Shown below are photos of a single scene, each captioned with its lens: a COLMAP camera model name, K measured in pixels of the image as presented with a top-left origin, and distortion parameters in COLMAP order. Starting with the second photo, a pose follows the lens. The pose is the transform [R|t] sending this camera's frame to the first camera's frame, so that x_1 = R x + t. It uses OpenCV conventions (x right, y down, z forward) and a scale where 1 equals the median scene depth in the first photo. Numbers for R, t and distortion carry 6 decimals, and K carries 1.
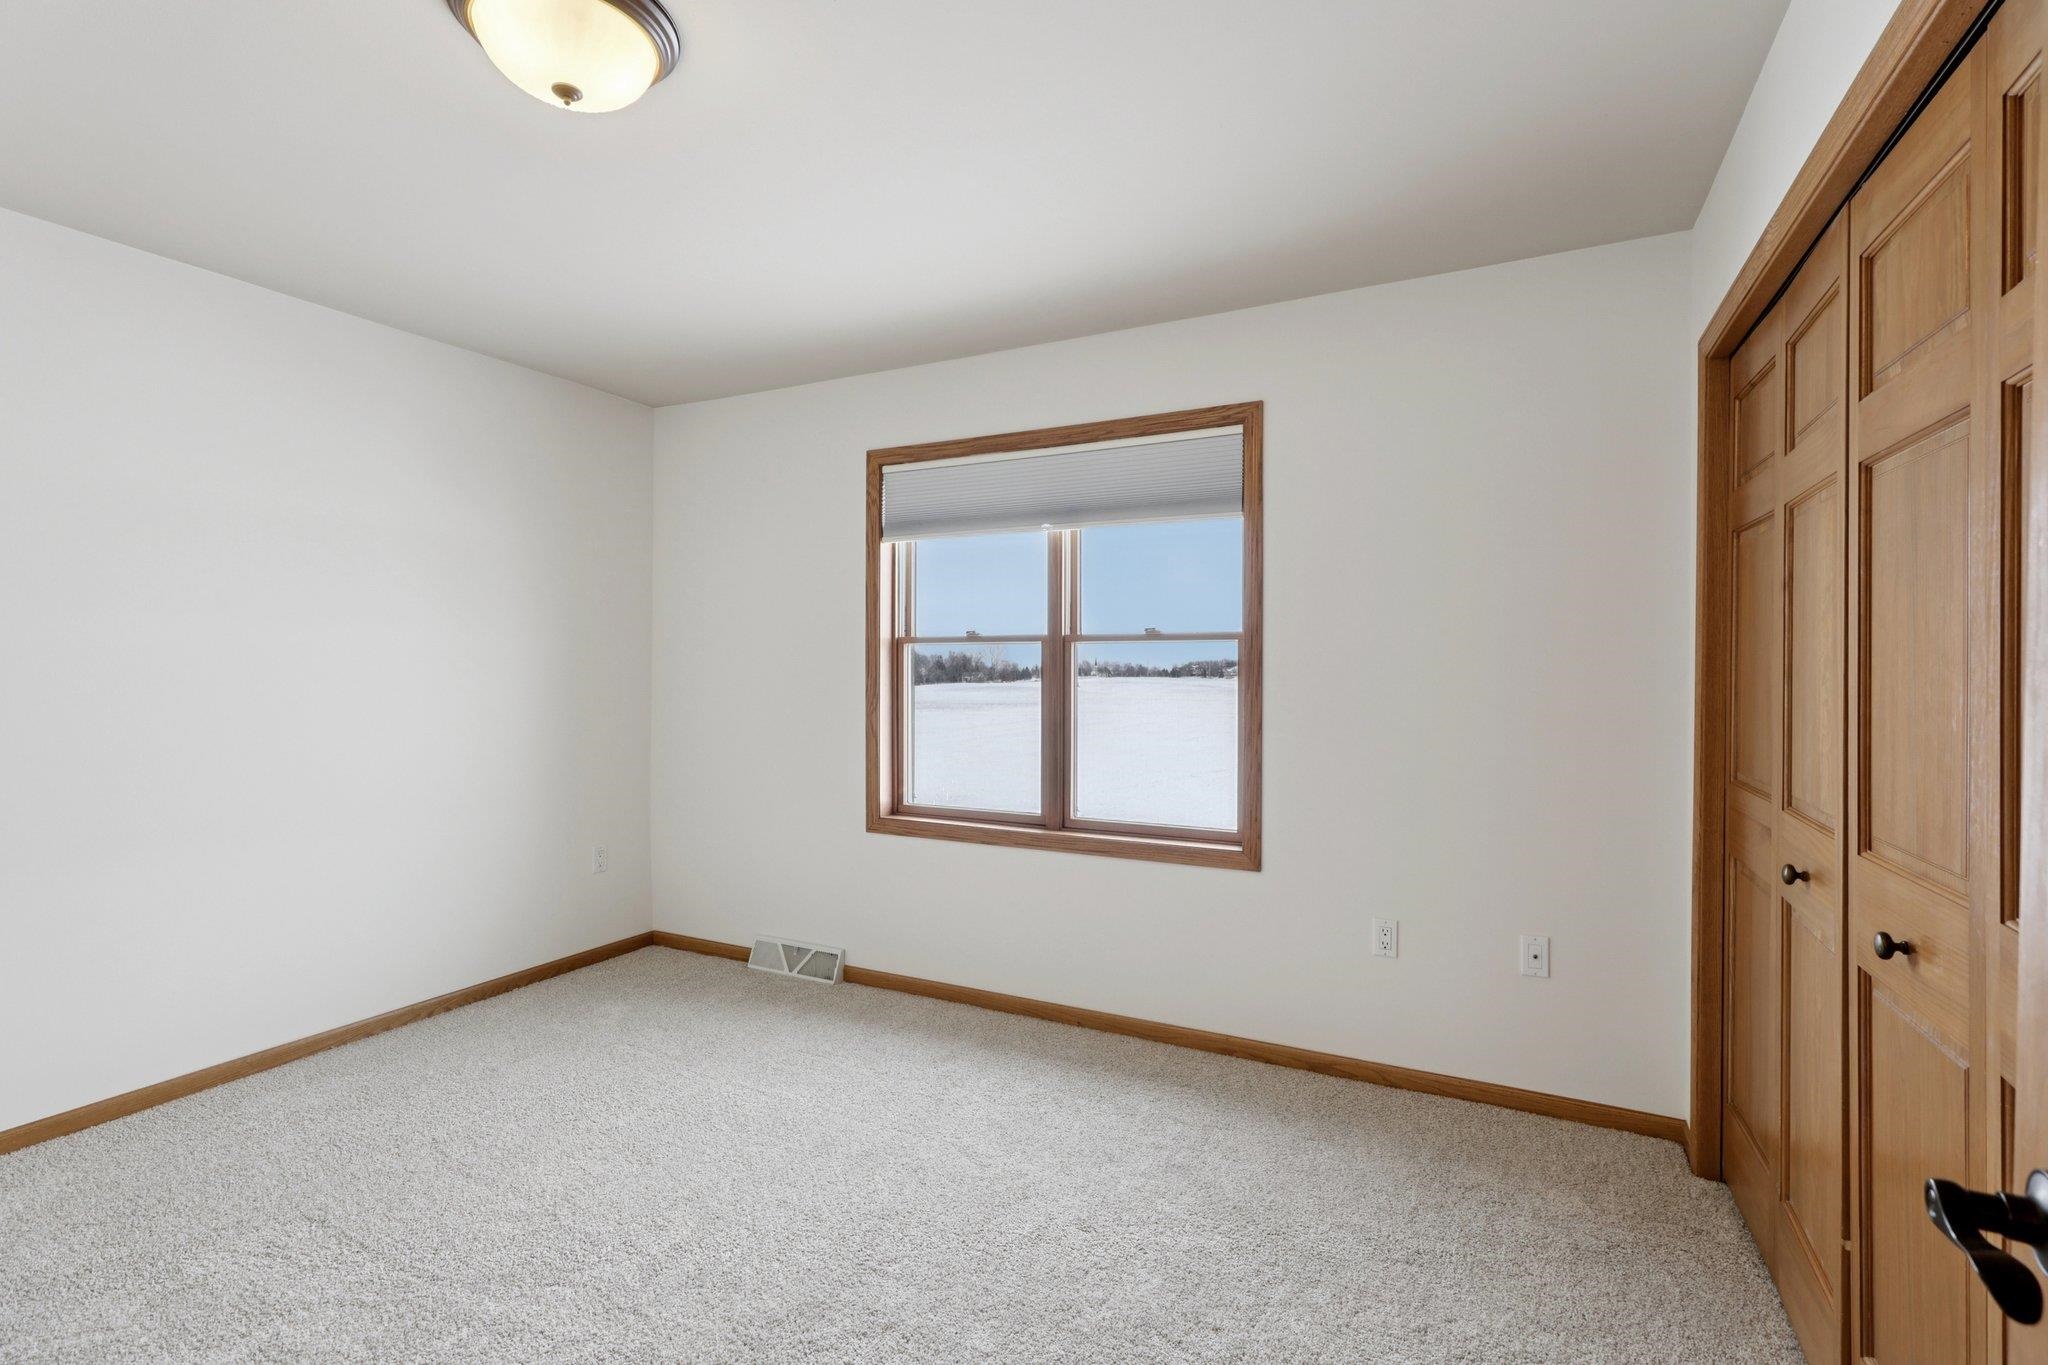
lens RADIAL K [[930.4, 0, 1012.7], [0, 930.4, 673.9], [0, 0, 1]] dist [0.003663, 0.000688]
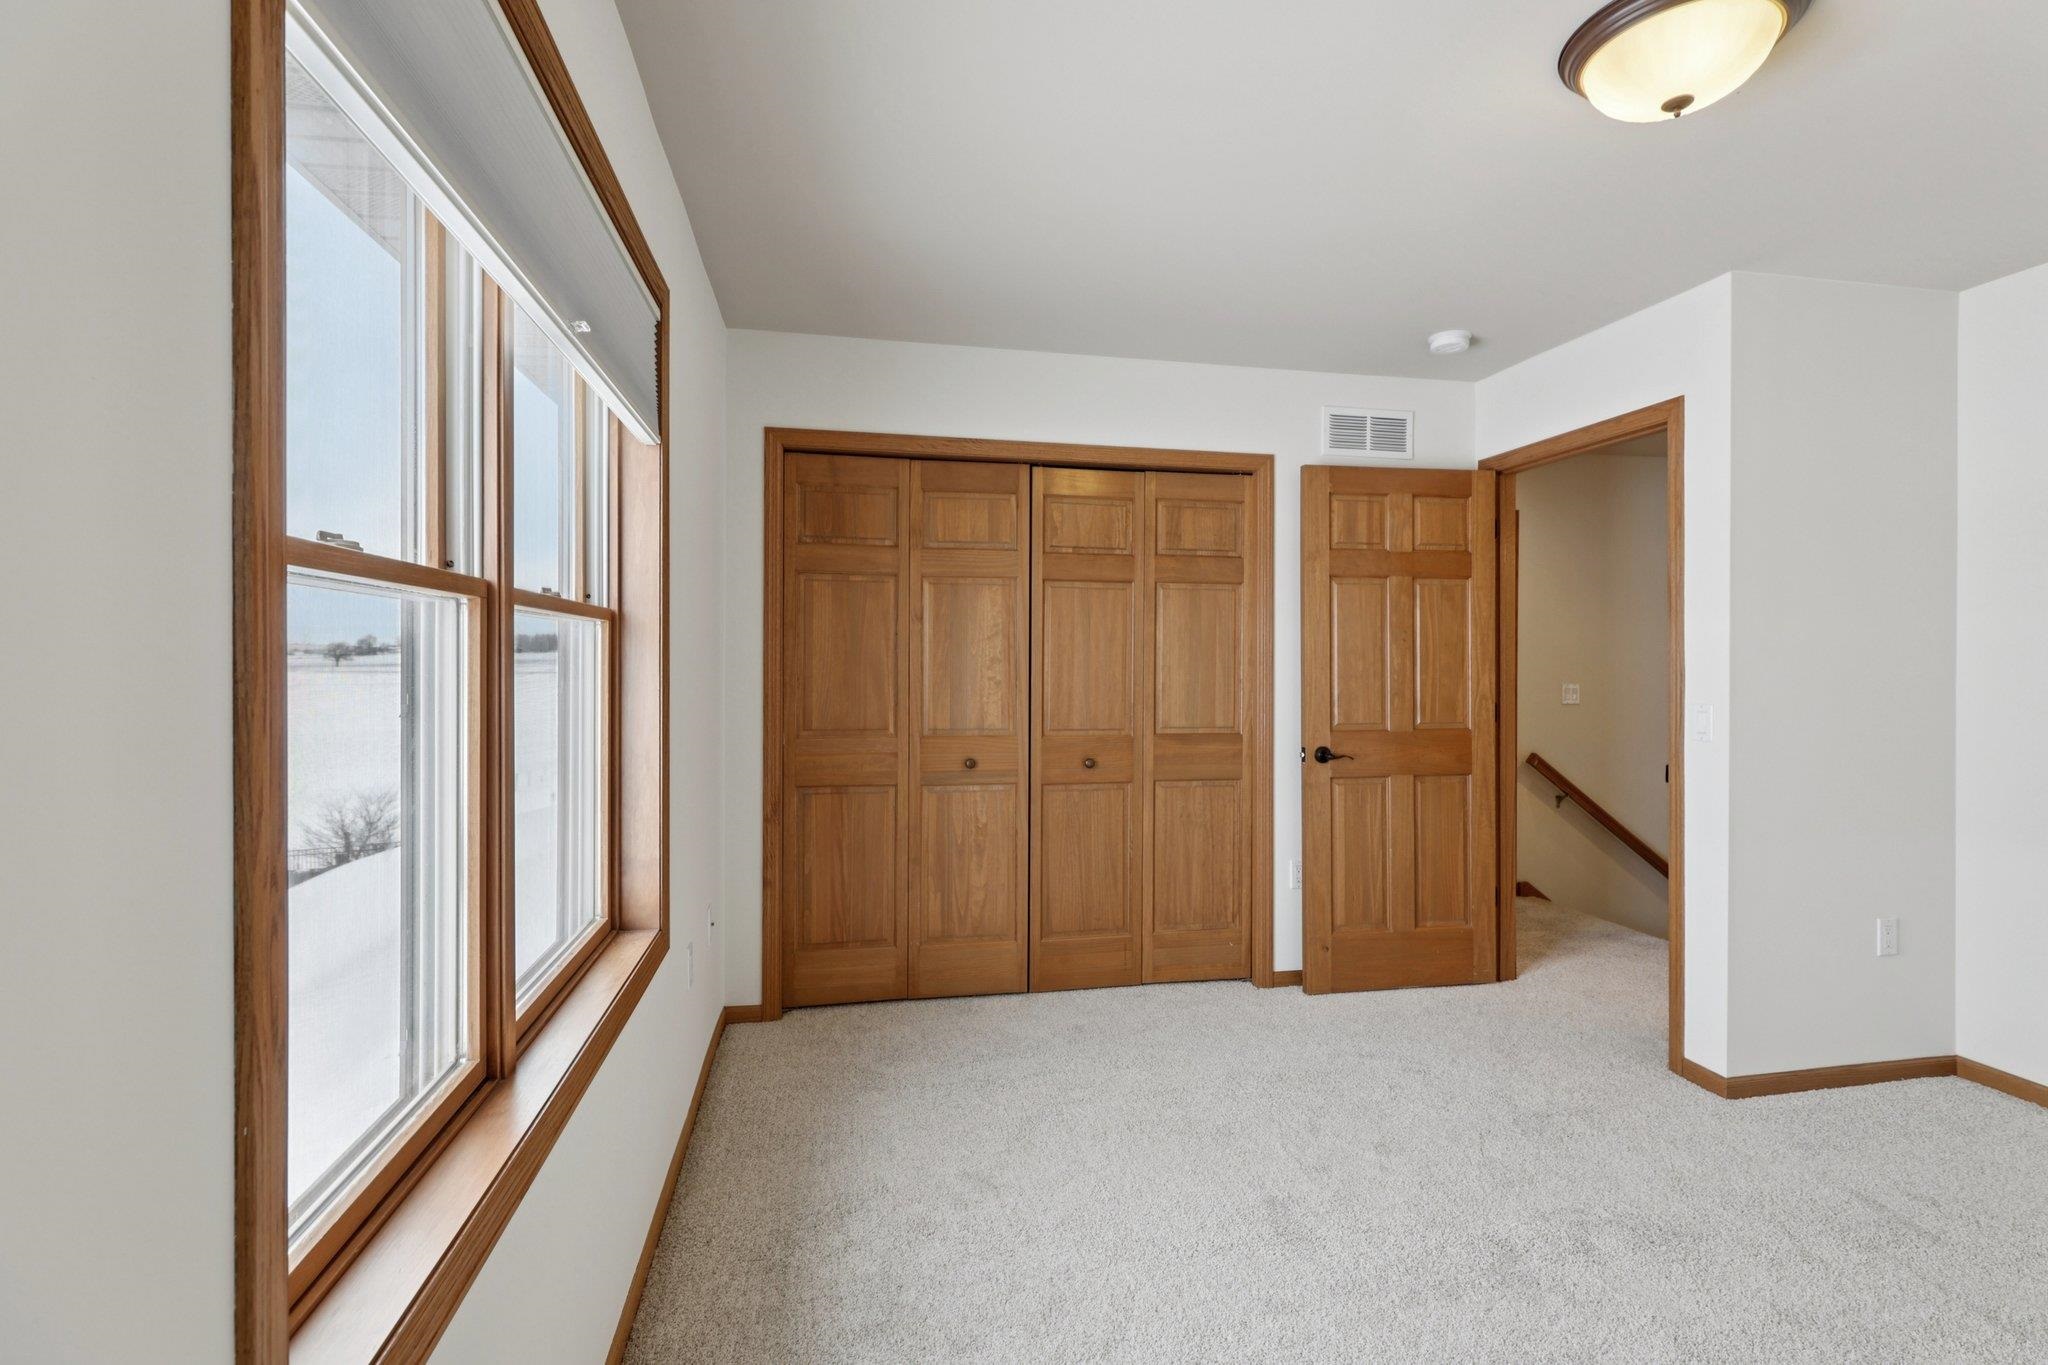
lens RADIAL K [[930.4, 0, 1020.4], [0, 930.4, 667.5], [0, 0, 1]] dist [0.003663, 0.000688]
pose [[-0.620547, -0.006783, 0.784140, -0.385612], [0.006076, 0.999891, 0.013457, -0.008929], [-0.784146, 0.013115, -0.620438, 1.032393]]
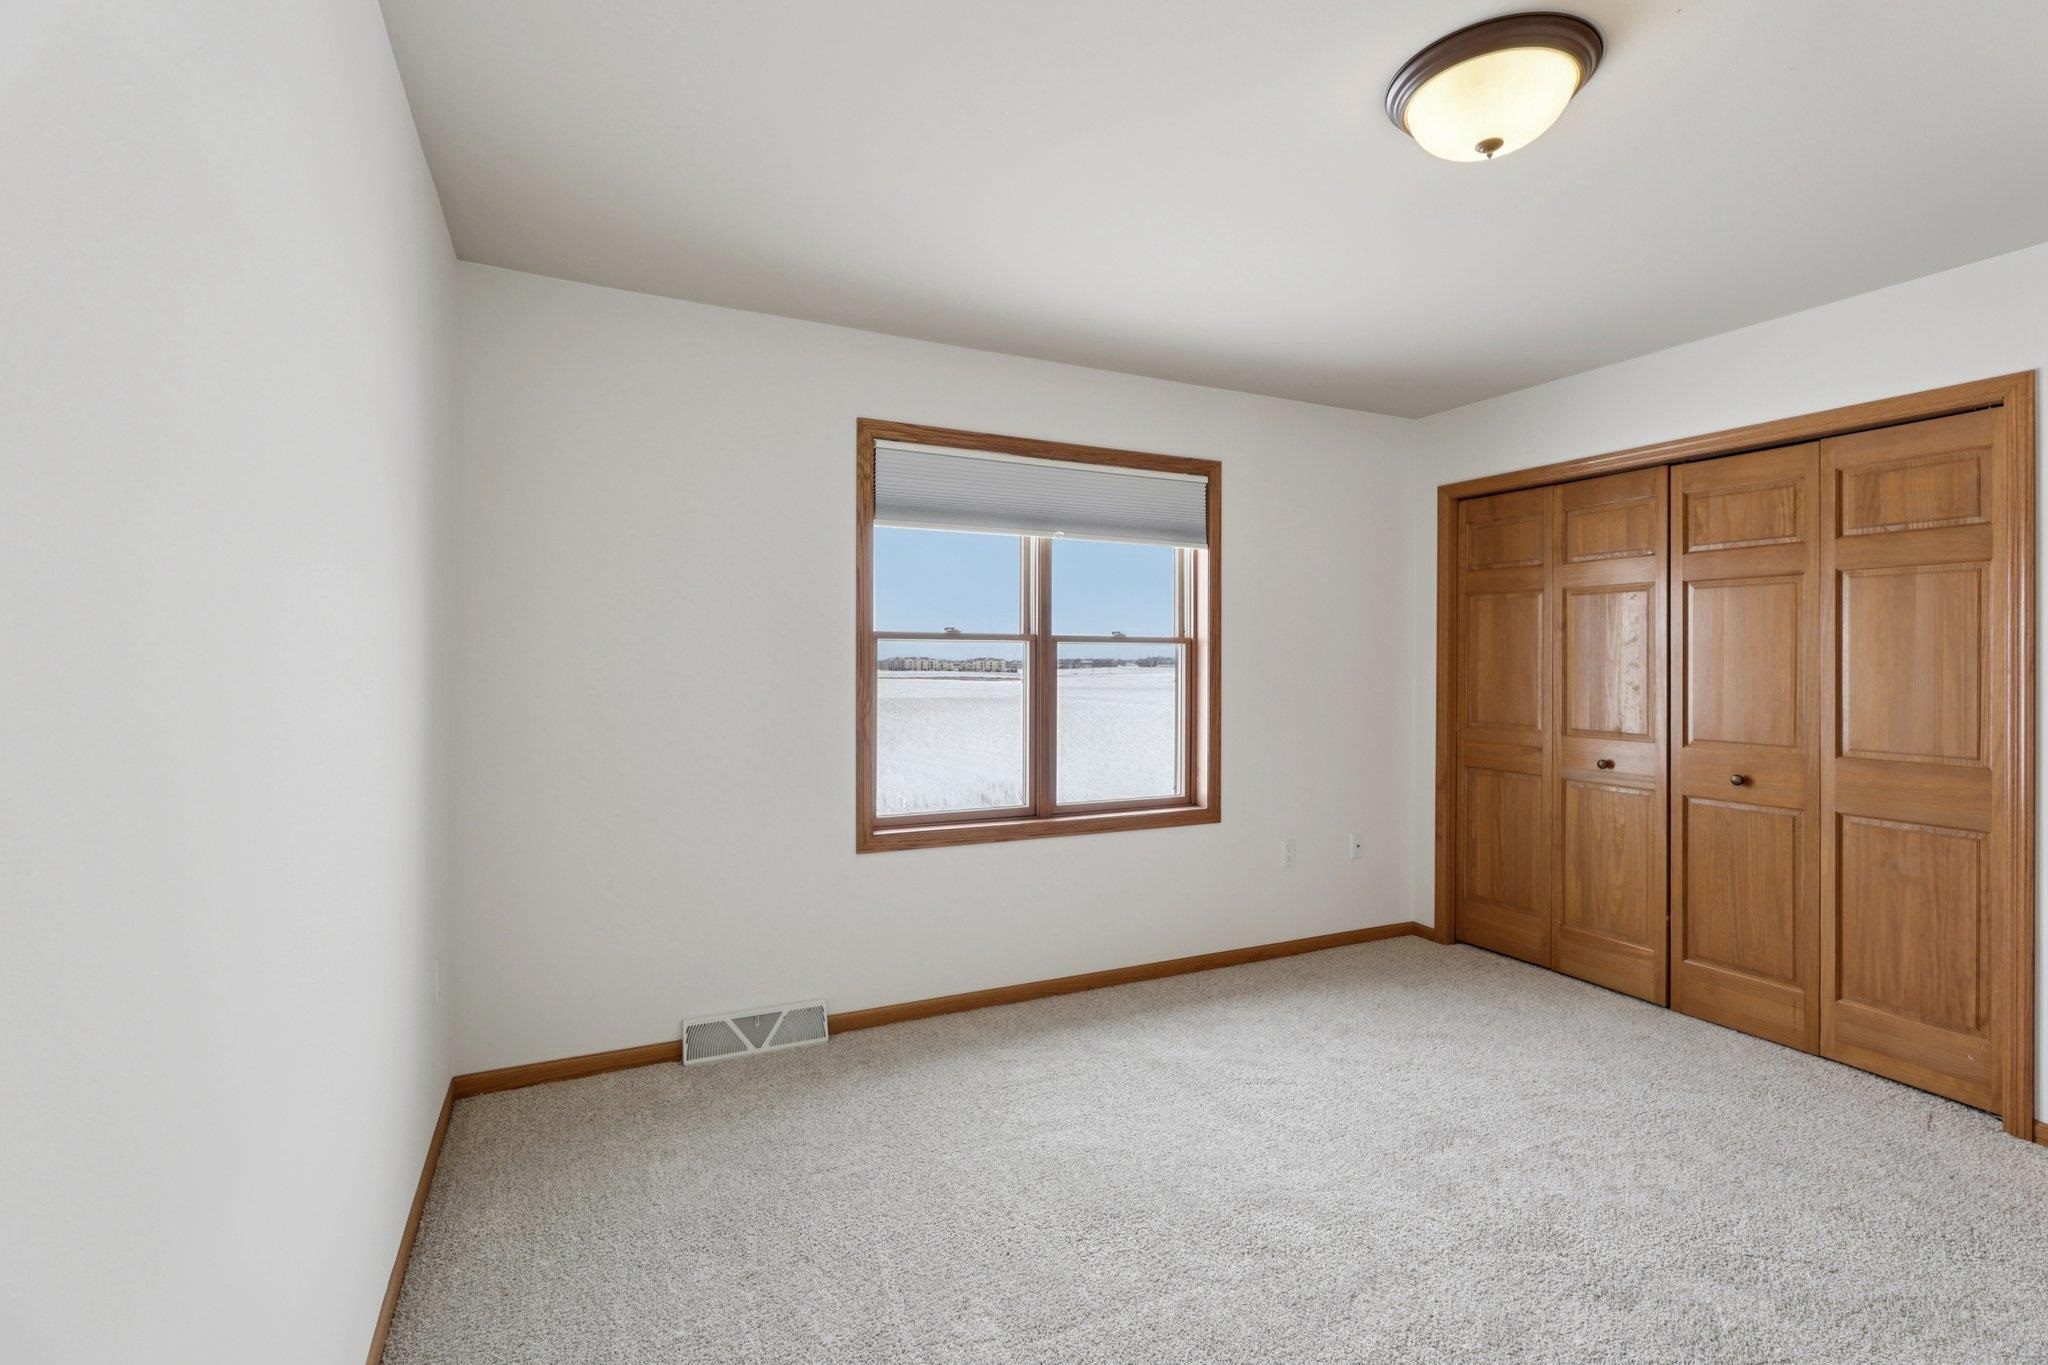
lens RADIAL K [[930.4, 0, 1024.5], [0, 930.4, 661.7], [0, 0, 1]] dist [0.003663, 0.000688]
pose [[0.603235, 0.003592, 0.797555, -0.786094], [0.003696, 0.999967, -0.007298, -0.002730], [-0.797555, 0.007350, 0.603202, 0.360910]]
